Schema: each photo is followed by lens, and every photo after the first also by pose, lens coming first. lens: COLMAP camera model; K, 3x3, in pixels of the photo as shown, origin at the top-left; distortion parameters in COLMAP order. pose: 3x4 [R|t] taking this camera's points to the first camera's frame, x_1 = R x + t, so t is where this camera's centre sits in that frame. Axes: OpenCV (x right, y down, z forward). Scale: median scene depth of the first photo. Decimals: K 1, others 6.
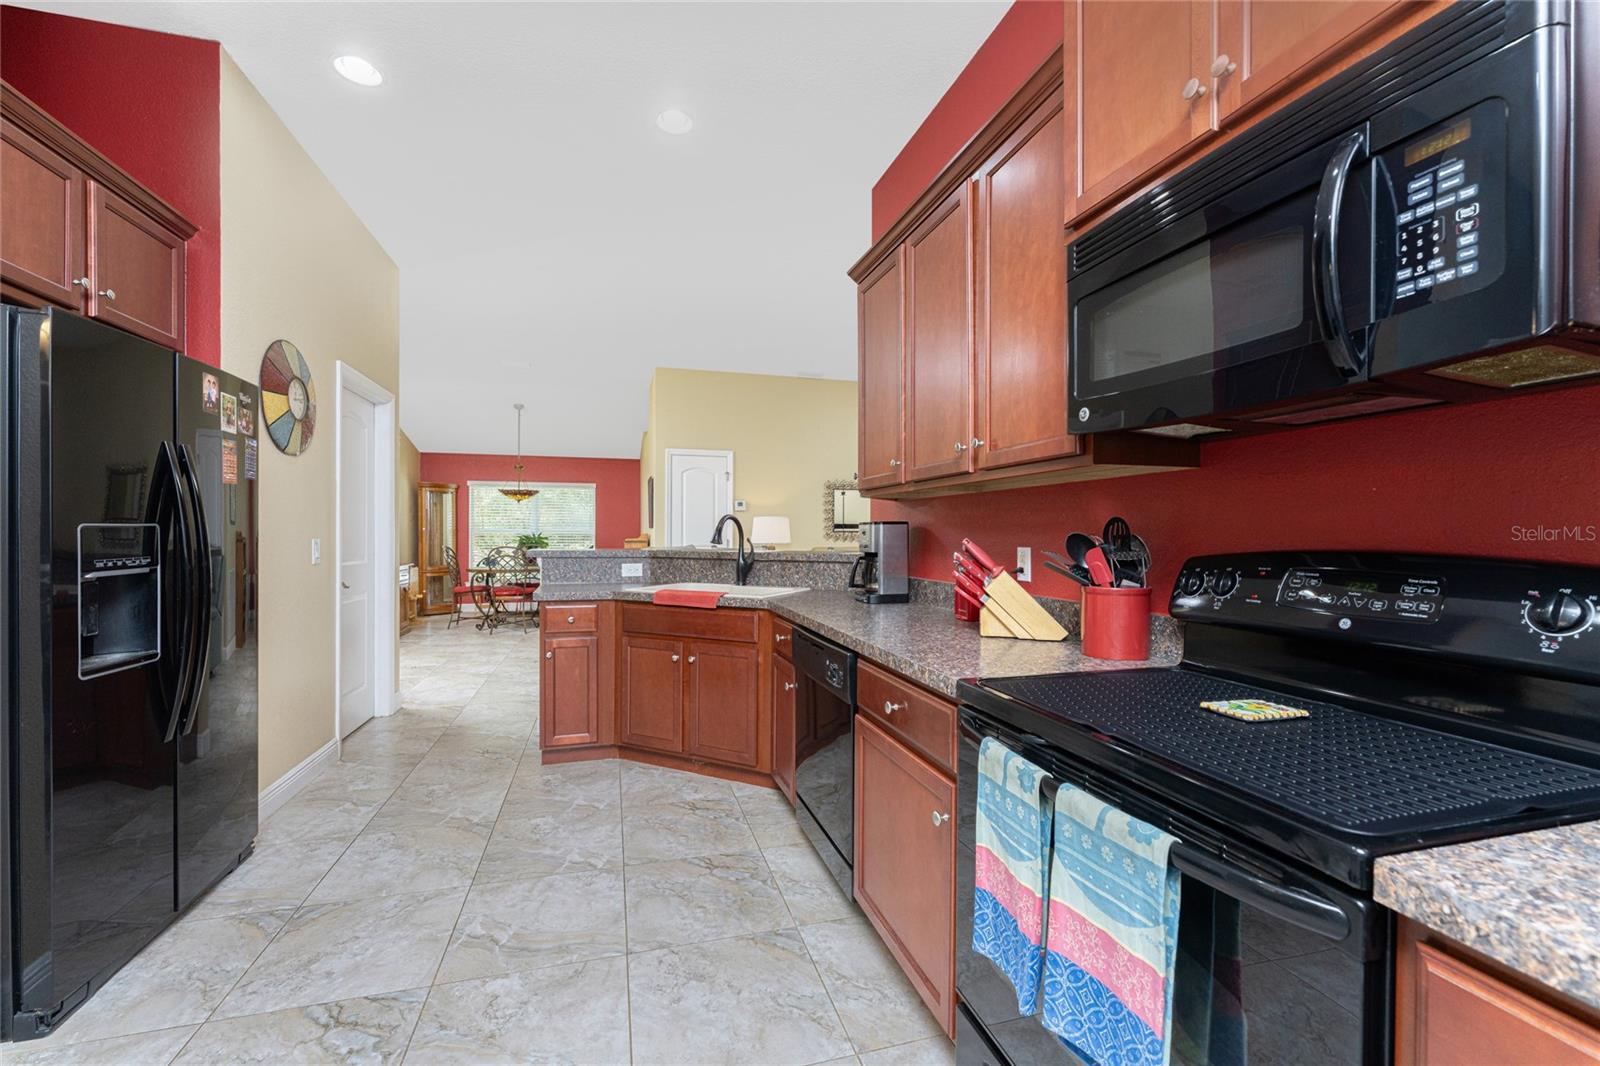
lens RADIAL K [[648.8, 0, 793.6], [0, 648.8, 534.8], [0, 0, 1]] dist [0.000407, -0.000280]
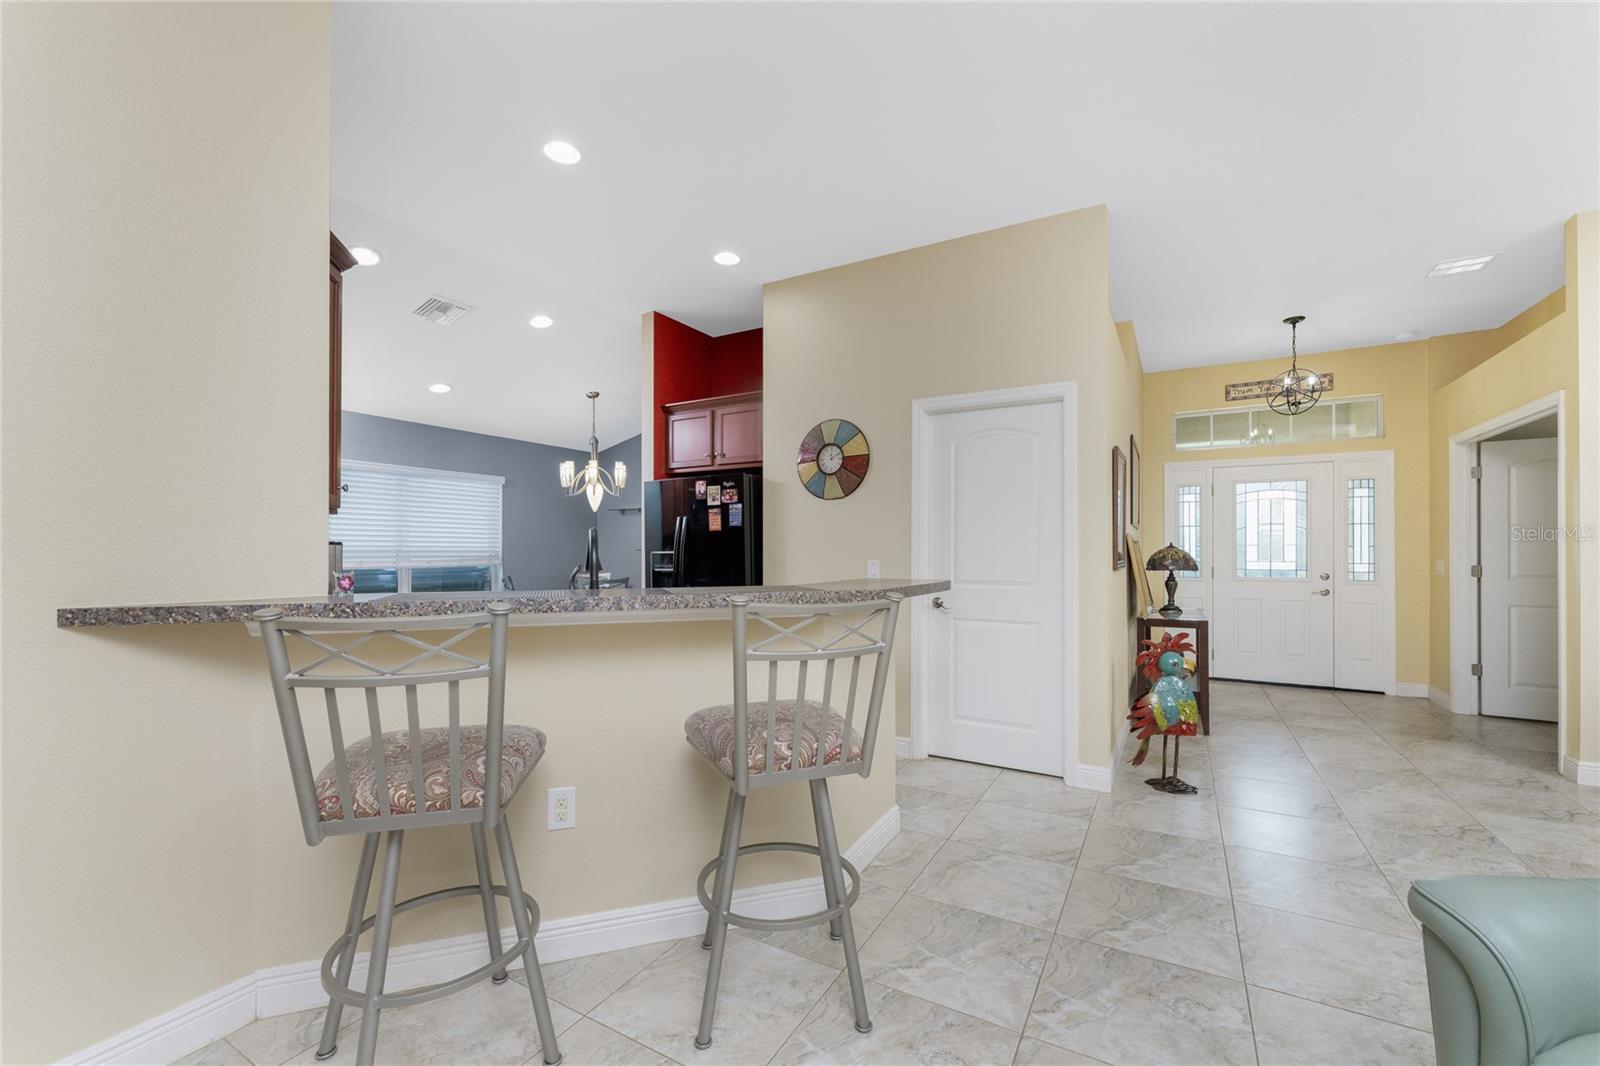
lens RADIAL K [[652.6, 0, 799.3], [0, 652.6, 545.3], [0, 0, 1]] dist [-0.000697, -0.000063]
pose [[-0.716125, -0.006690, -0.697940, 0.247935], [-0.003121, 0.999975, -0.006382, -0.015095], [0.697965, -0.002392, -0.716128, 1.880162]]
